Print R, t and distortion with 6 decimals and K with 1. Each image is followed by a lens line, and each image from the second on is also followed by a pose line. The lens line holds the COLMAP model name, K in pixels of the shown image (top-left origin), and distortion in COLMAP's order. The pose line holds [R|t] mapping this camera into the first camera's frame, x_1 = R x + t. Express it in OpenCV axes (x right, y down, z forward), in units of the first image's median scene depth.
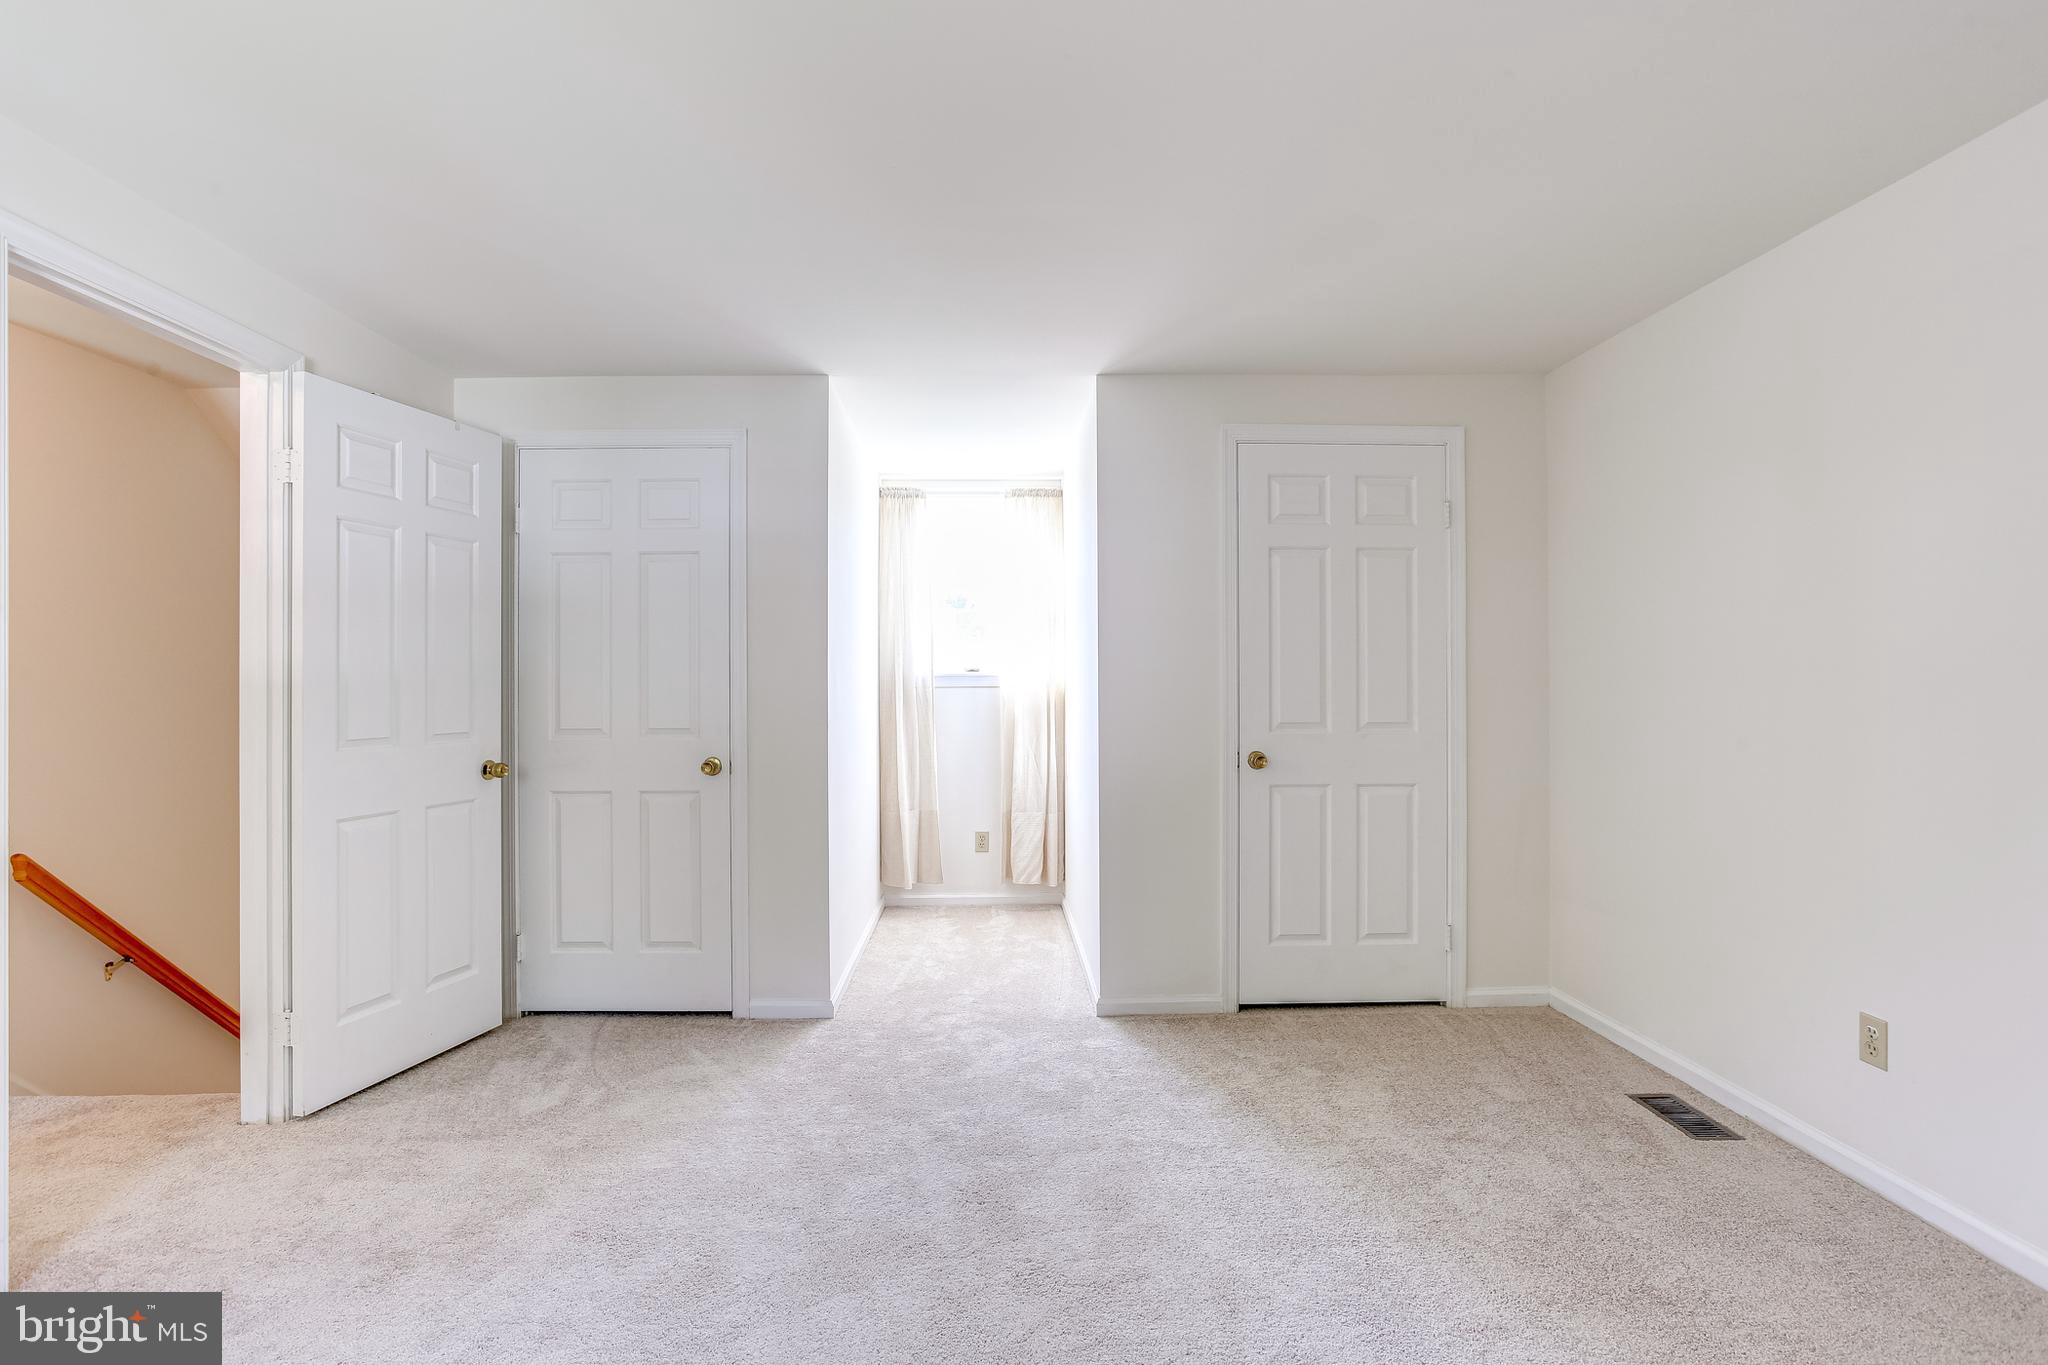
lens RADIAL K [[1013.1, 0, 1037.0], [0, 1013.1, 685.3], [0, 0, 1]] dist [-0.034841, 0.016689]
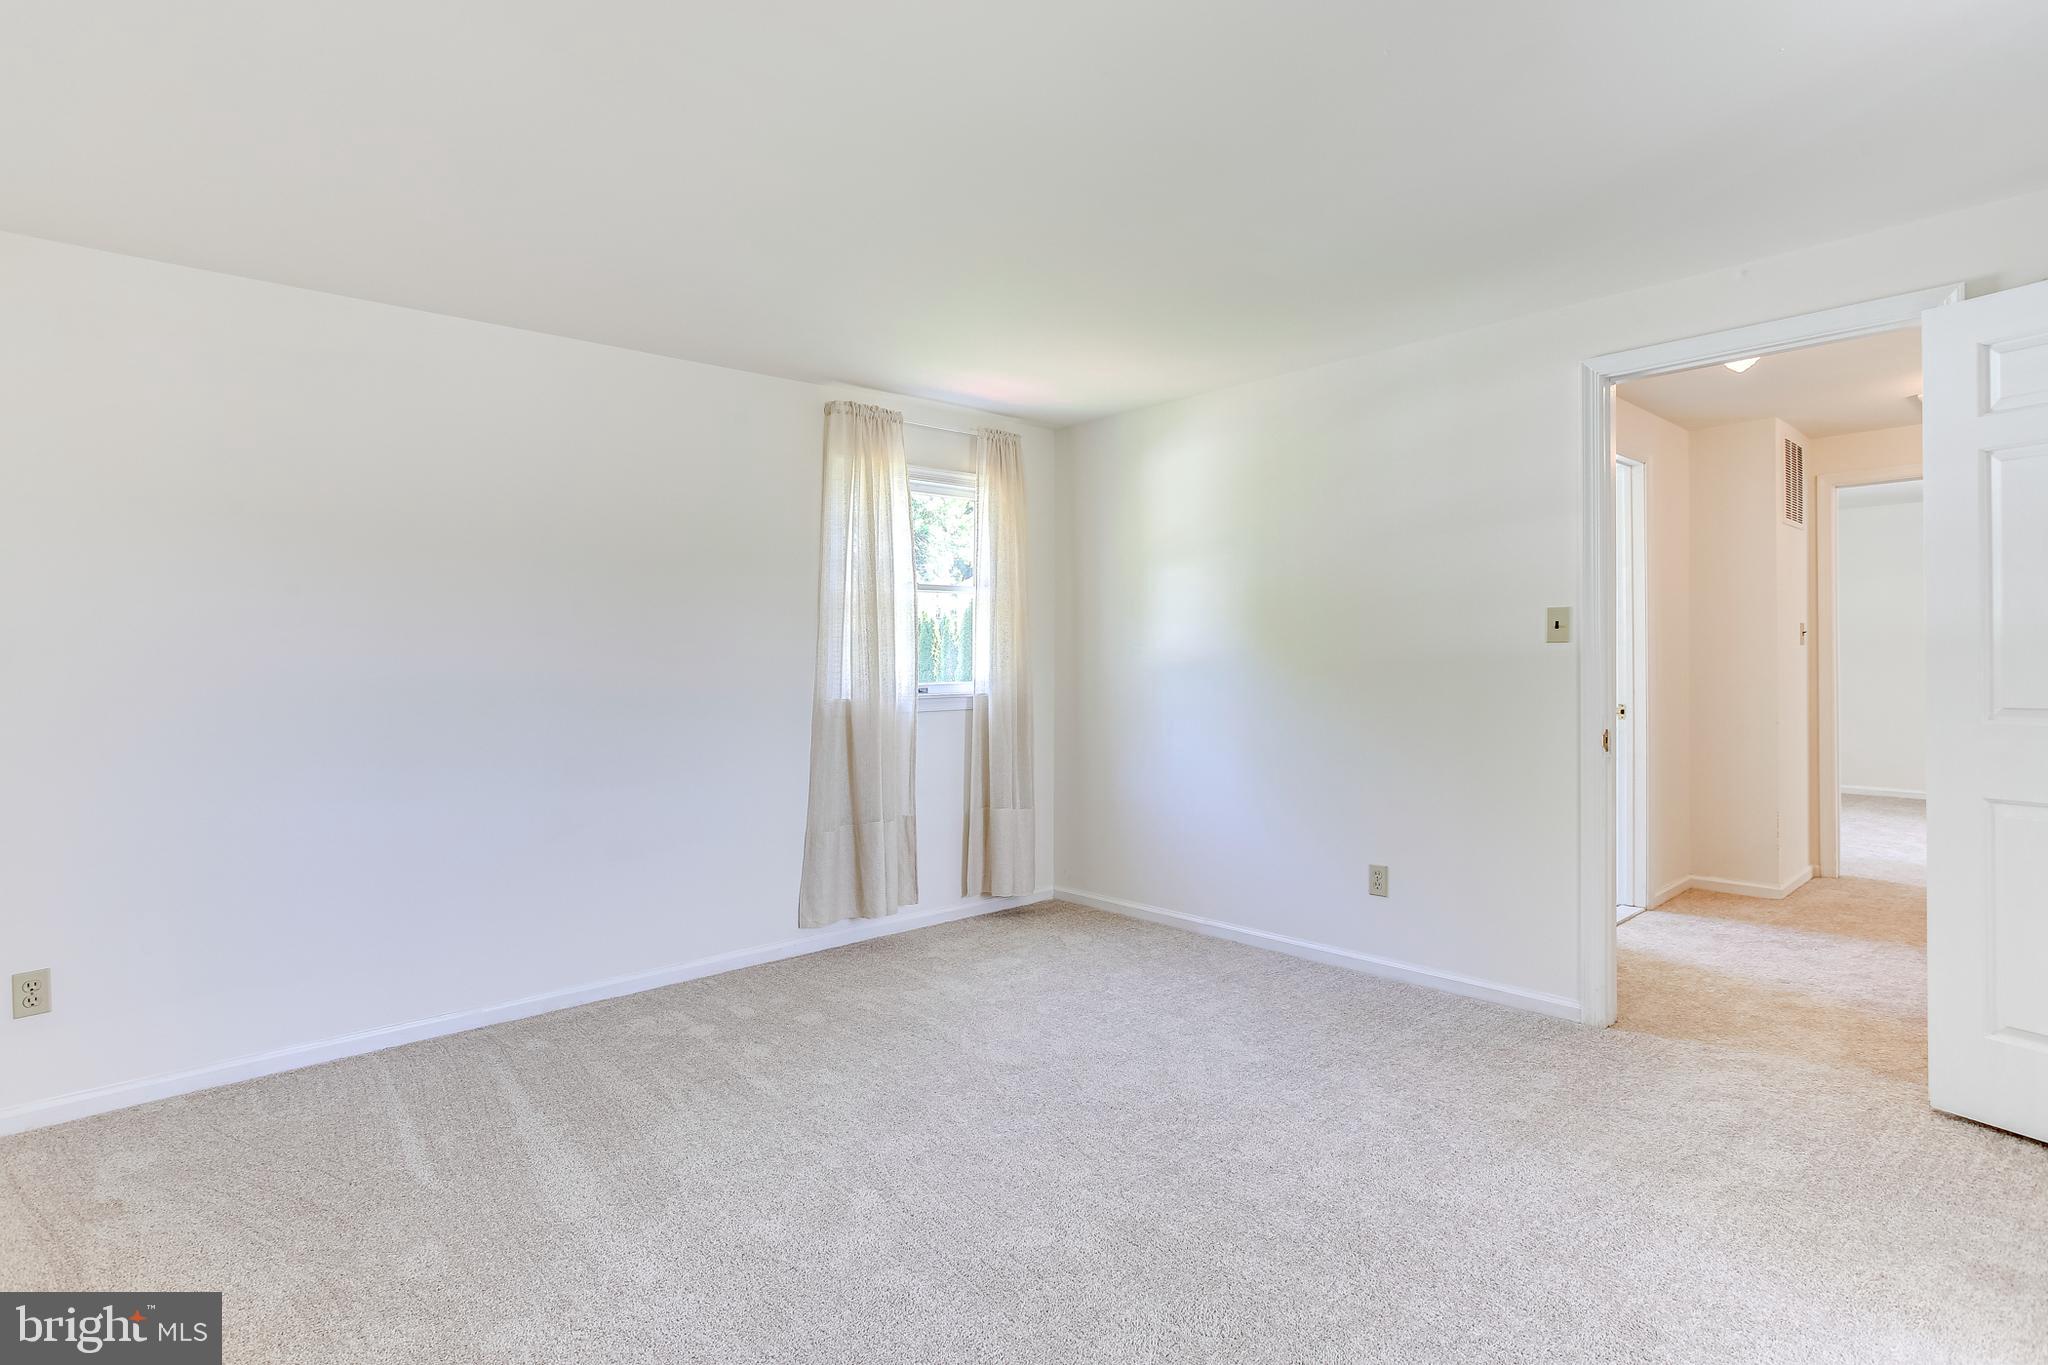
lens RADIAL K [[1013.1, 0, 1030.4], [0, 1013.1, 646.5], [0, 0, 1]] dist [-0.034841, 0.016689]
pose [[-0.729706, 0.010249, -0.683684, 0.388757], [0.016306, 0.999864, -0.002415, -0.007182], [0.683567, -0.012910, -0.729774, 0.829795]]
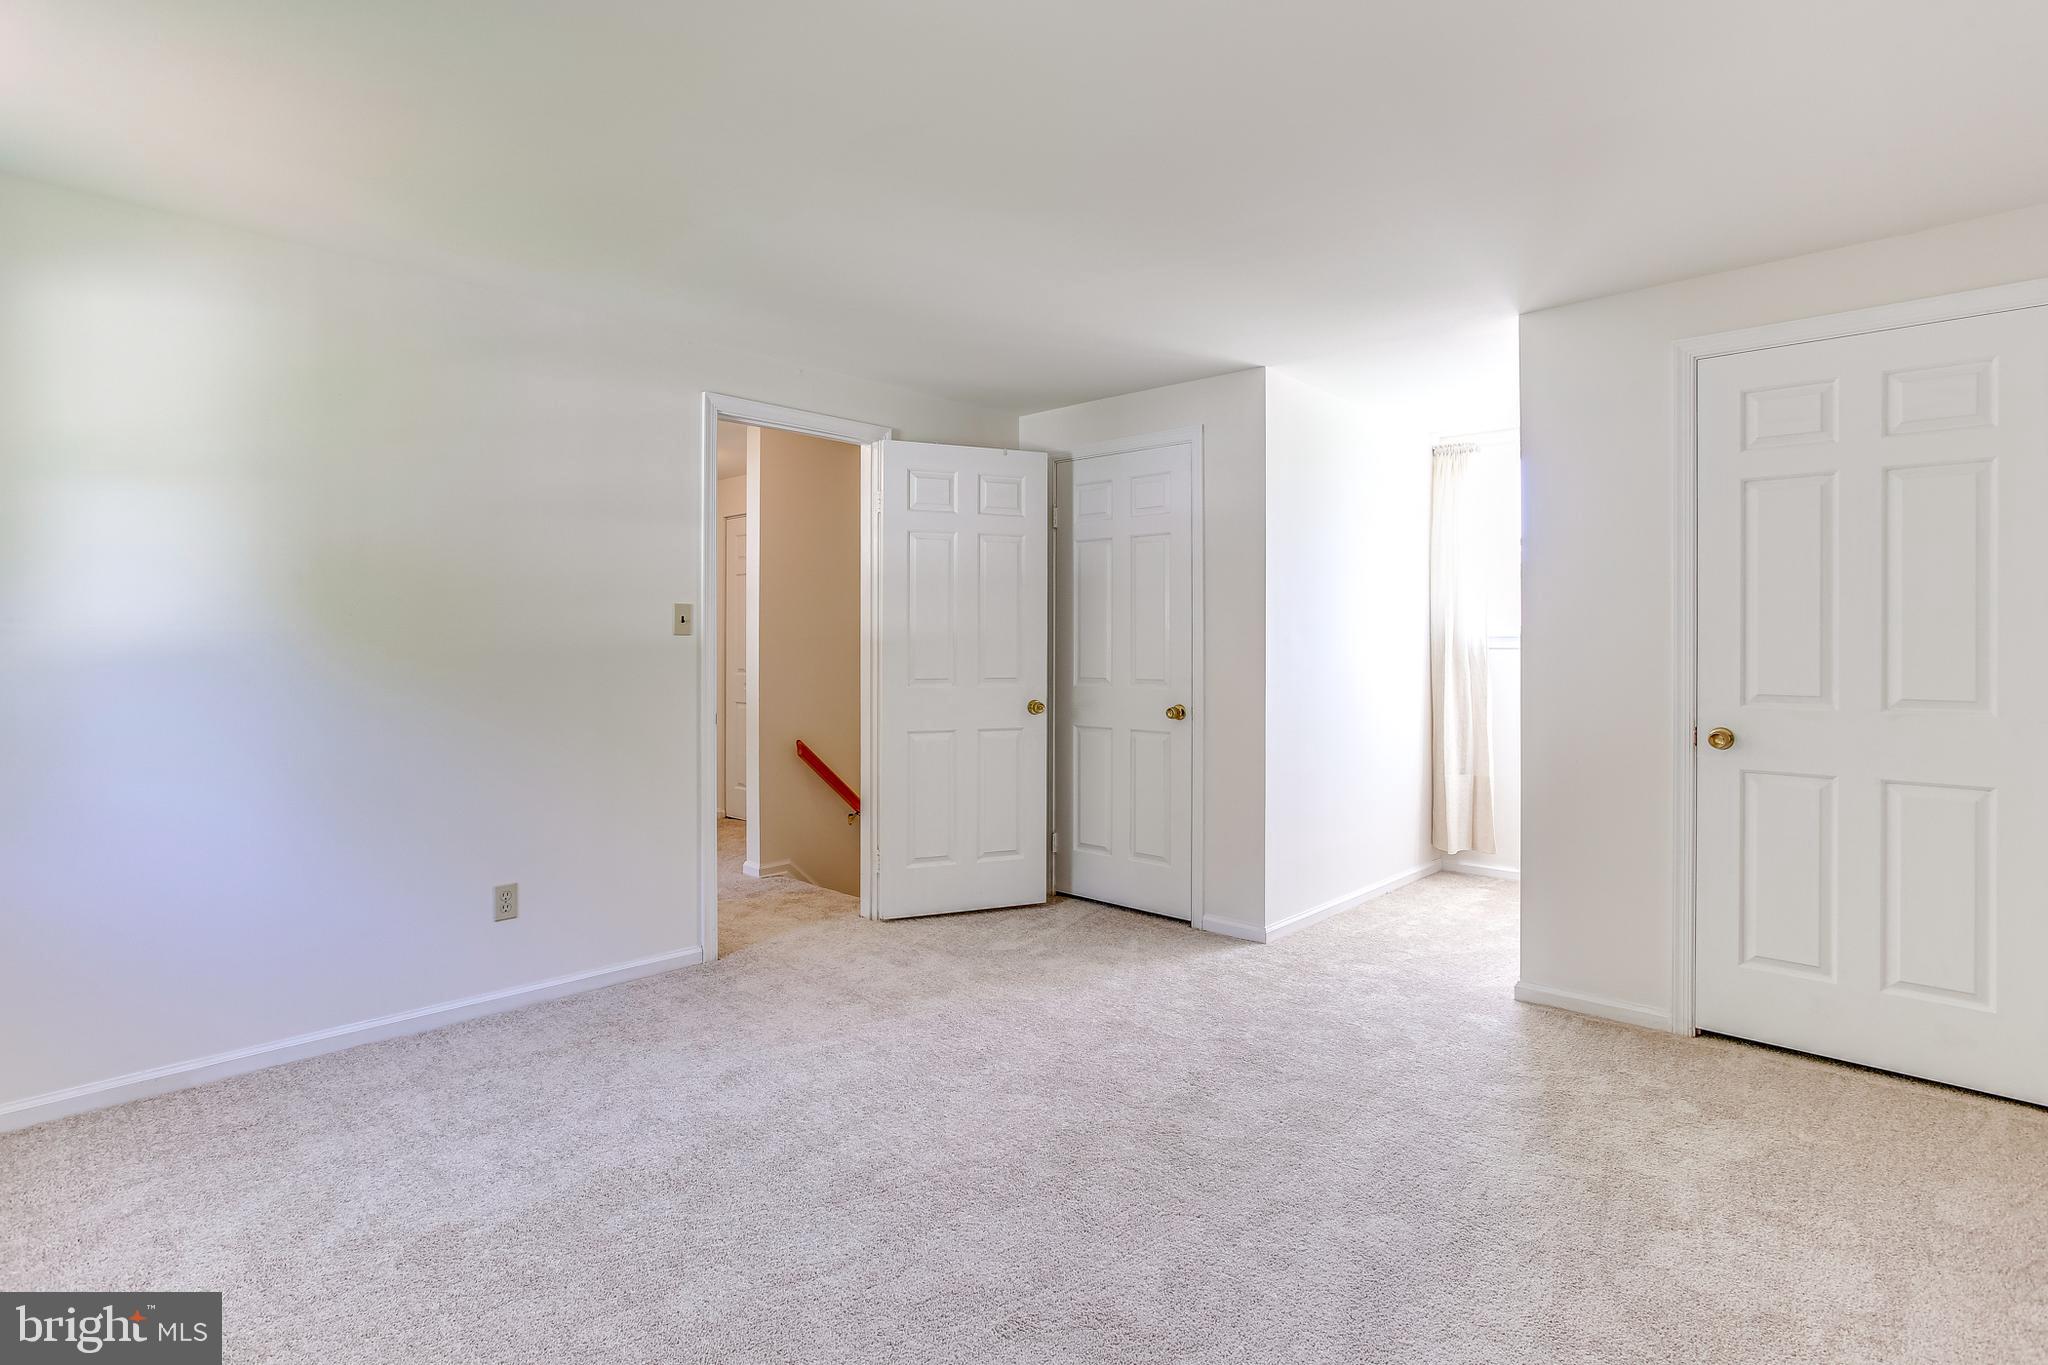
lens RADIAL K [[1013.1, 0, 995.5], [0, 1013.1, 653.5], [0, 0, 1]] dist [-0.034841, 0.016689]
pose [[0.712316, 0.013278, -0.701734, 0.368891], [-0.007110, 0.999906, 0.011703, -0.001056], [0.701823, -0.003347, 0.712343, 0.000215]]
